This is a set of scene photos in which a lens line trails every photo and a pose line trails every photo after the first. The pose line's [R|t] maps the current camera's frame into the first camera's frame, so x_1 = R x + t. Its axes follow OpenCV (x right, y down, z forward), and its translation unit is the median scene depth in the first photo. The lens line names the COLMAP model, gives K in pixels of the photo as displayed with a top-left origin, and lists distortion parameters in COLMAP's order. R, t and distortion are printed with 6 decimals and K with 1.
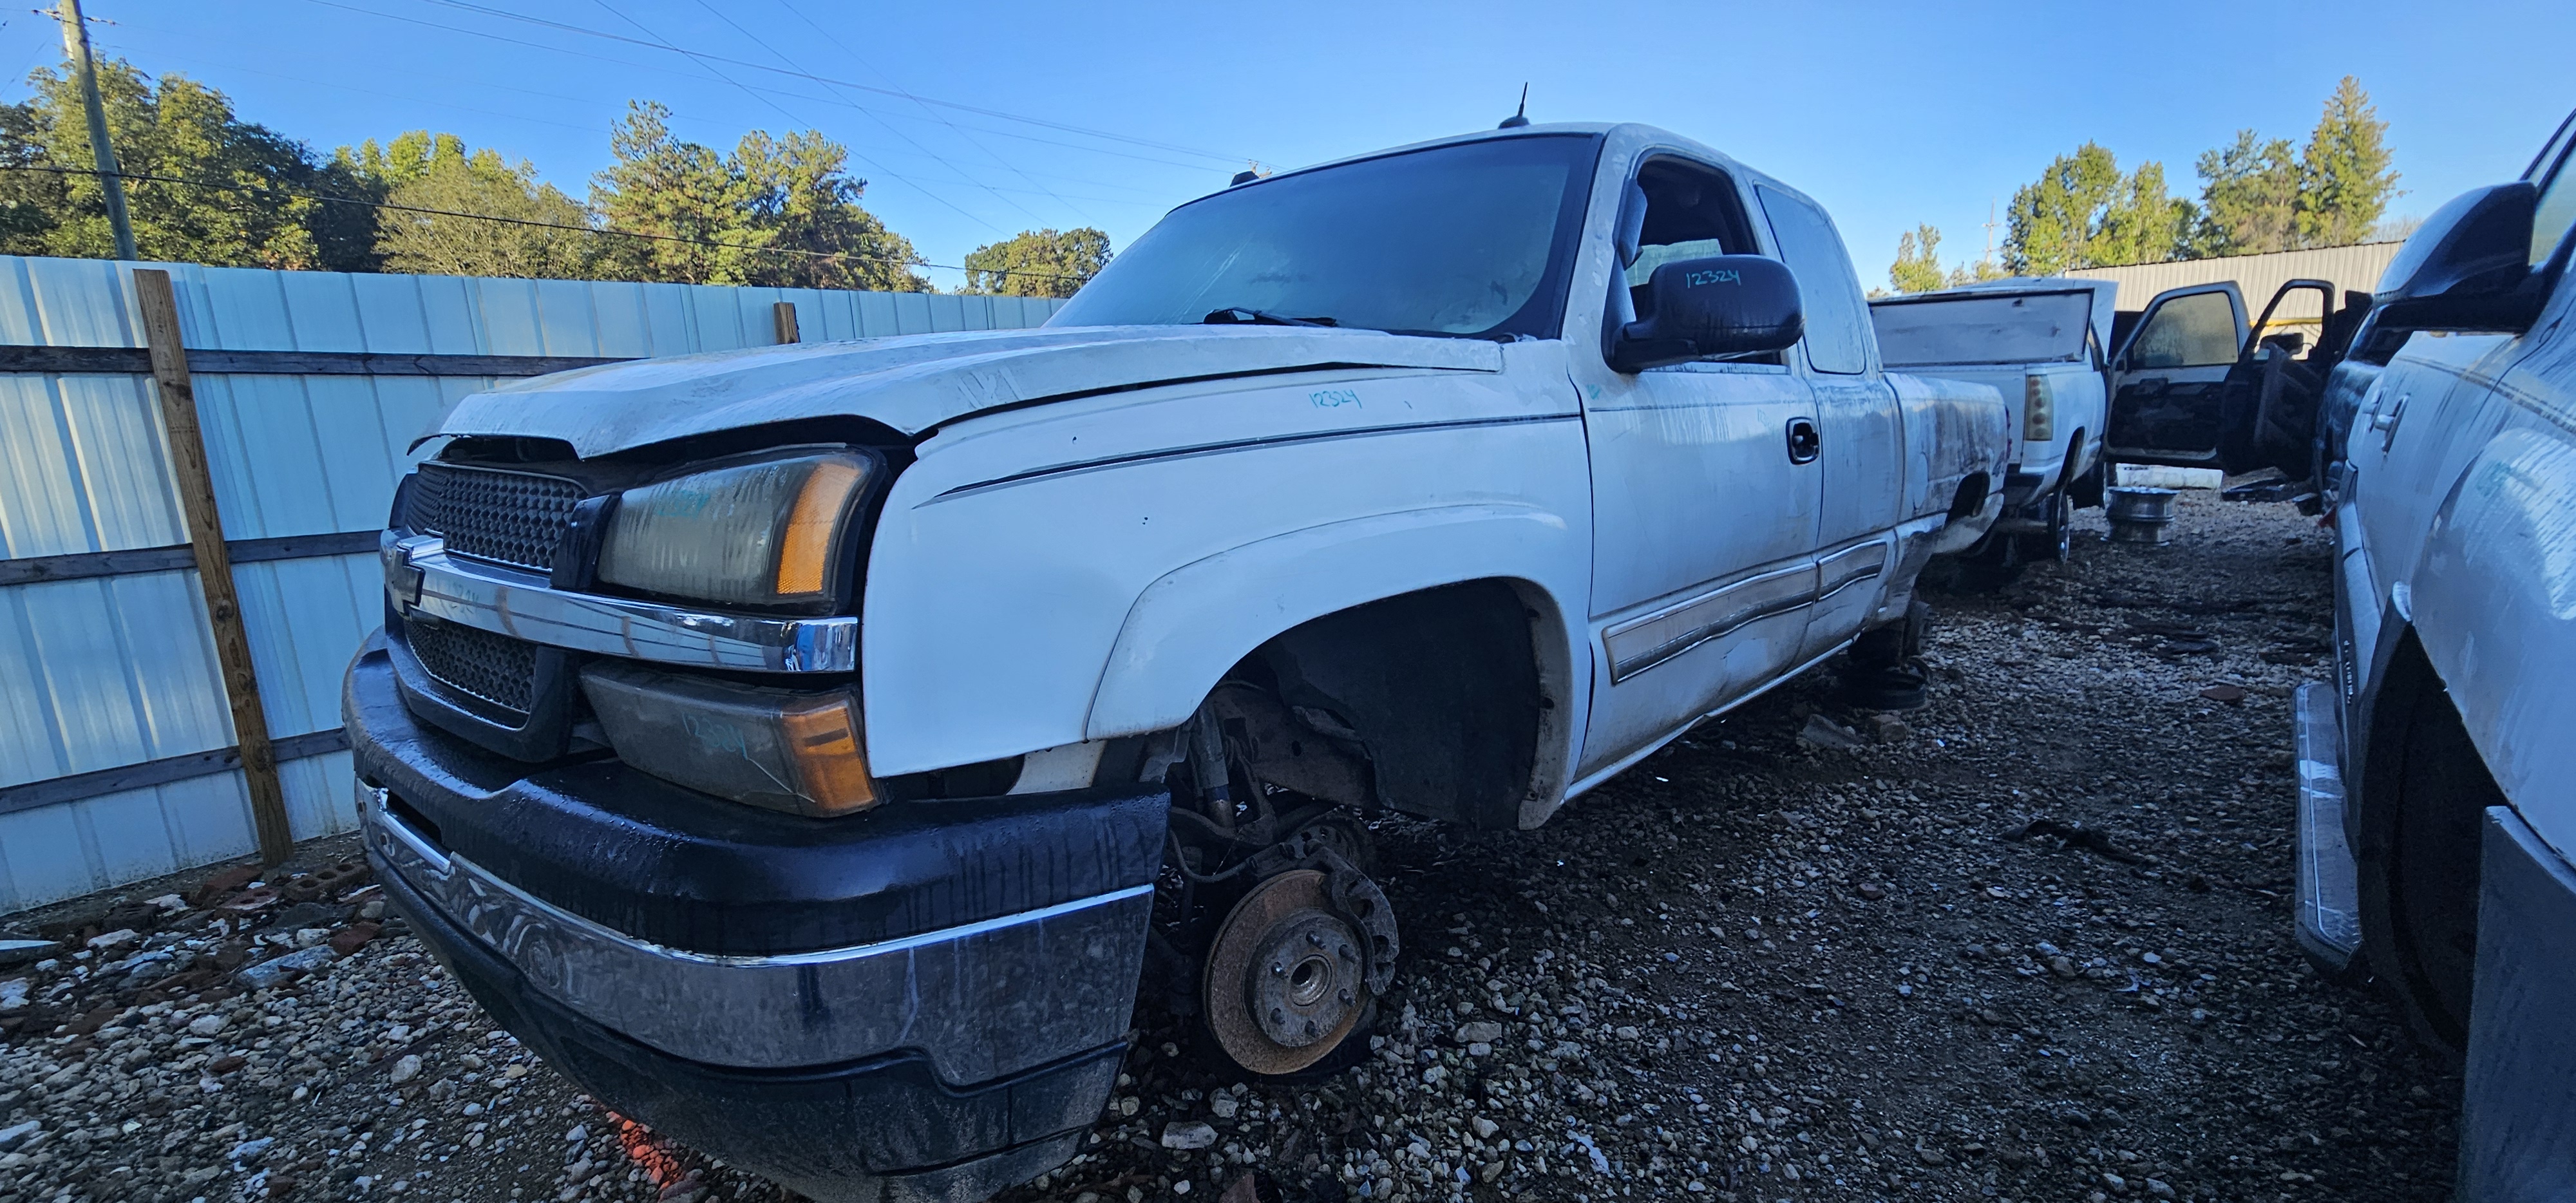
lens RADIAL K [[1063.7, 0, 1280.3], [0, 1063.7, 606.7], [0, 0, 1]] dist [0.000668, -0.000945]
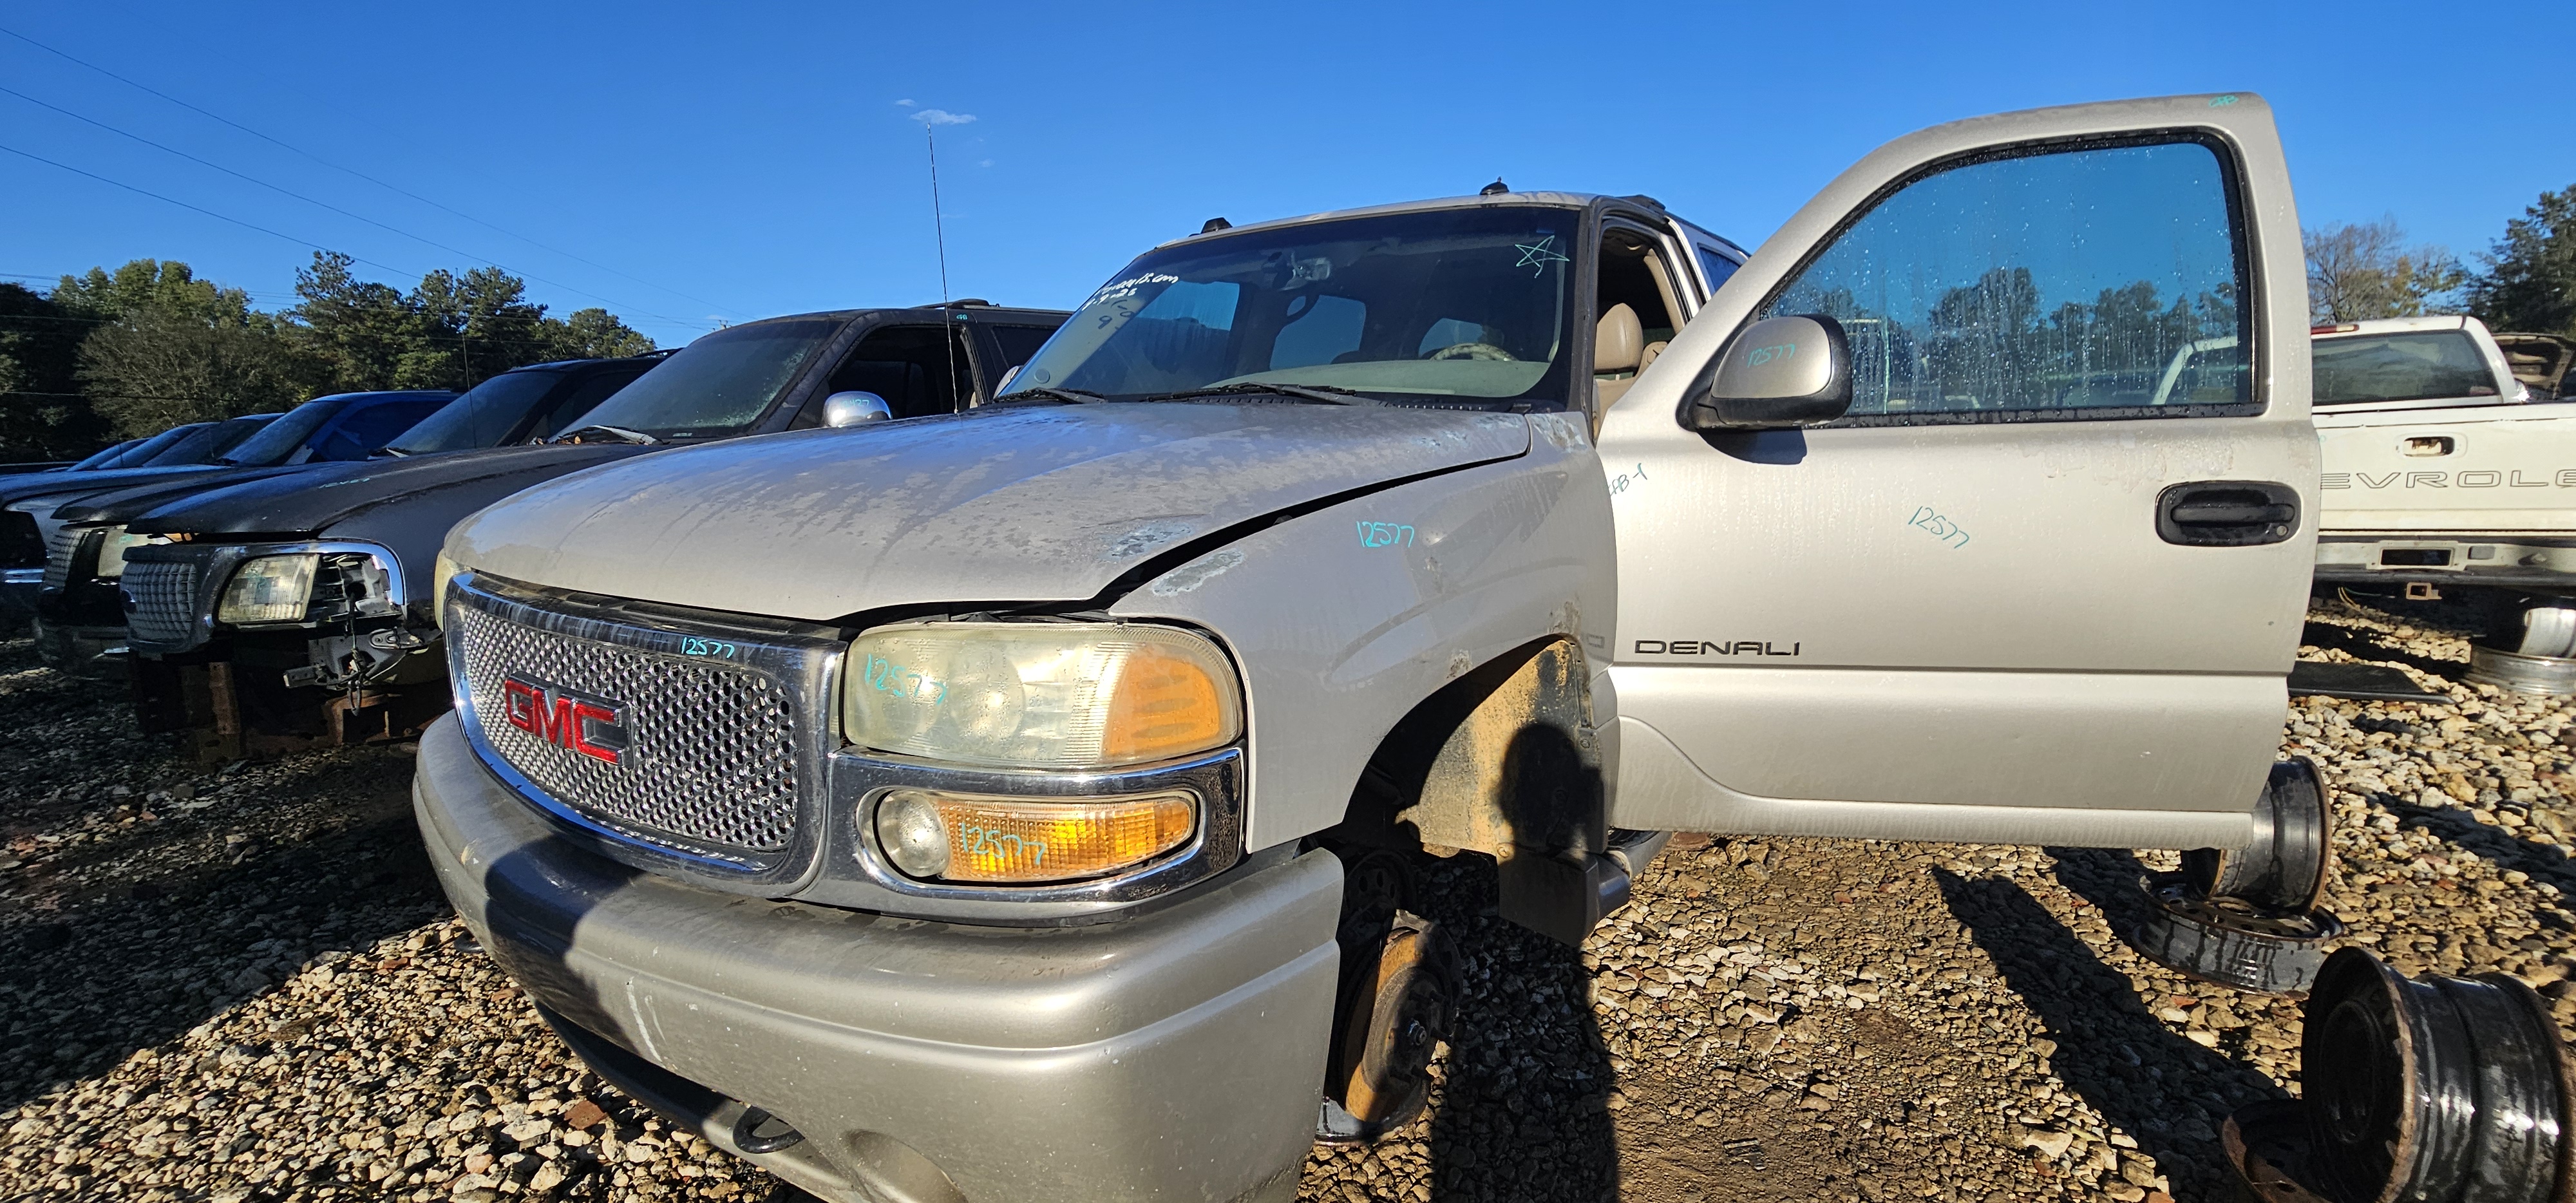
lens RADIAL K [[1075.9, 0, 1289.0], [0, 1075.9, 599.7], [0, 0, 1]] dist [-0.002269, 0.000039]
pose [[0.993150, -0.037501, 0.110662, 0.352528], [0.045155, 0.996697, -0.067493, 0.059472], [-0.107766, 0.072028, 0.991564, -0.321350]]
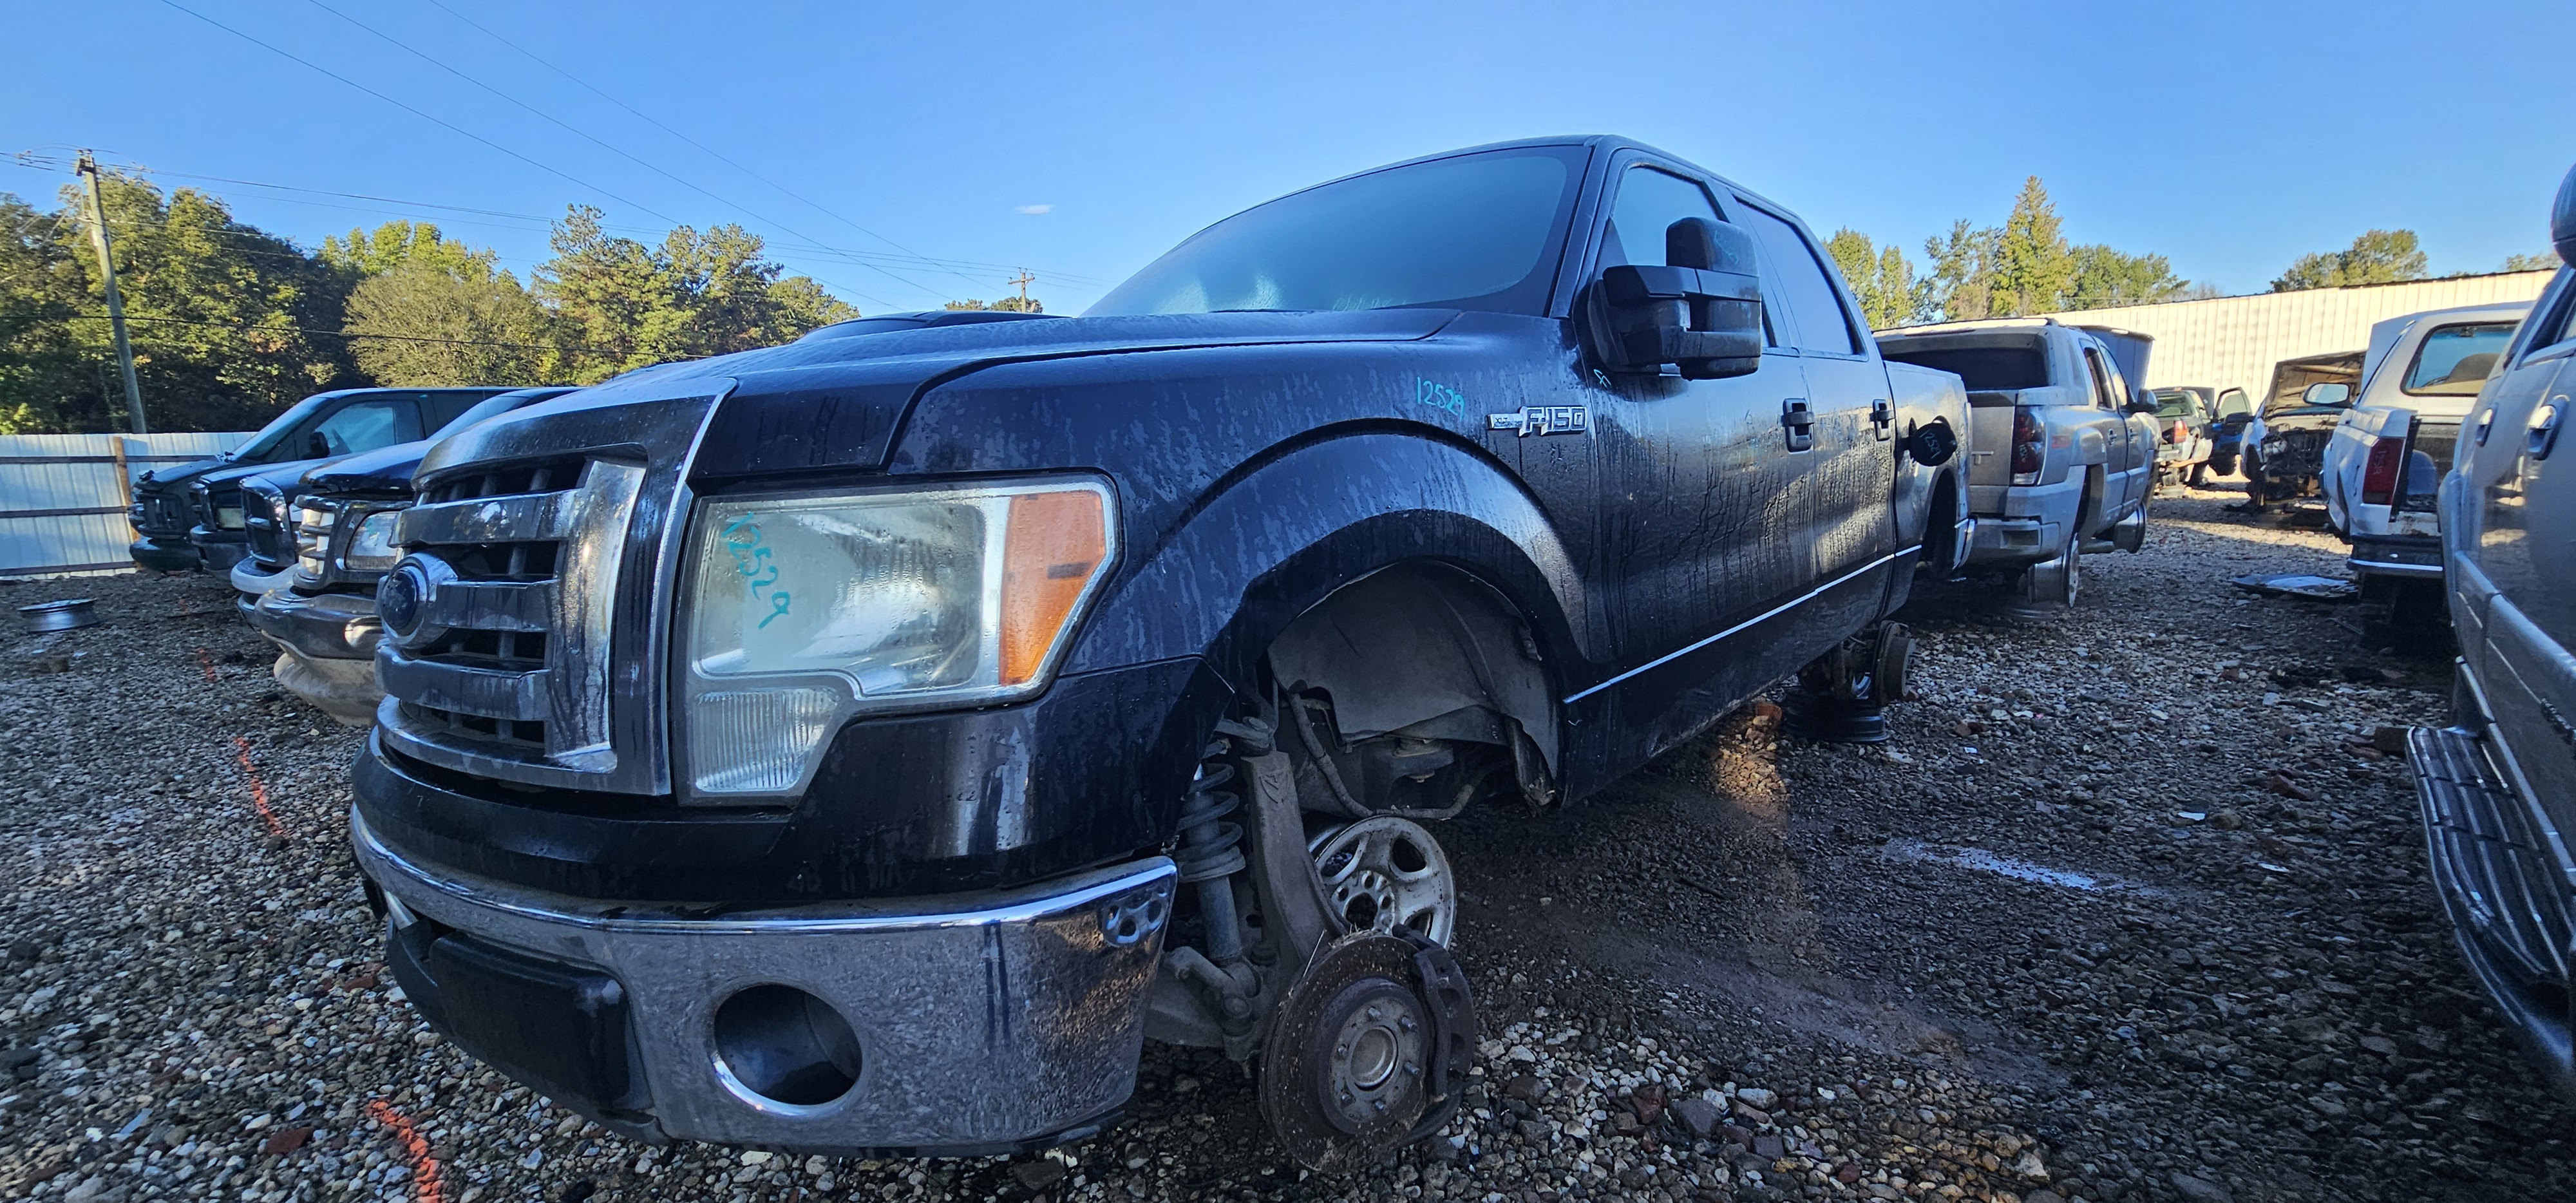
lens RADIAL K [[1067.6, 0, 1281.4], [0, 1067.6, 605.4], [0, 0, 1]] dist [-0.000245, -0.001237]
pose [[0.999987, -0.005076, 0.000506, 0.172125], [0.005094, 0.998822, -0.048263, 0.027605], [-0.000260, 0.048265, 0.998835, -0.154481]]
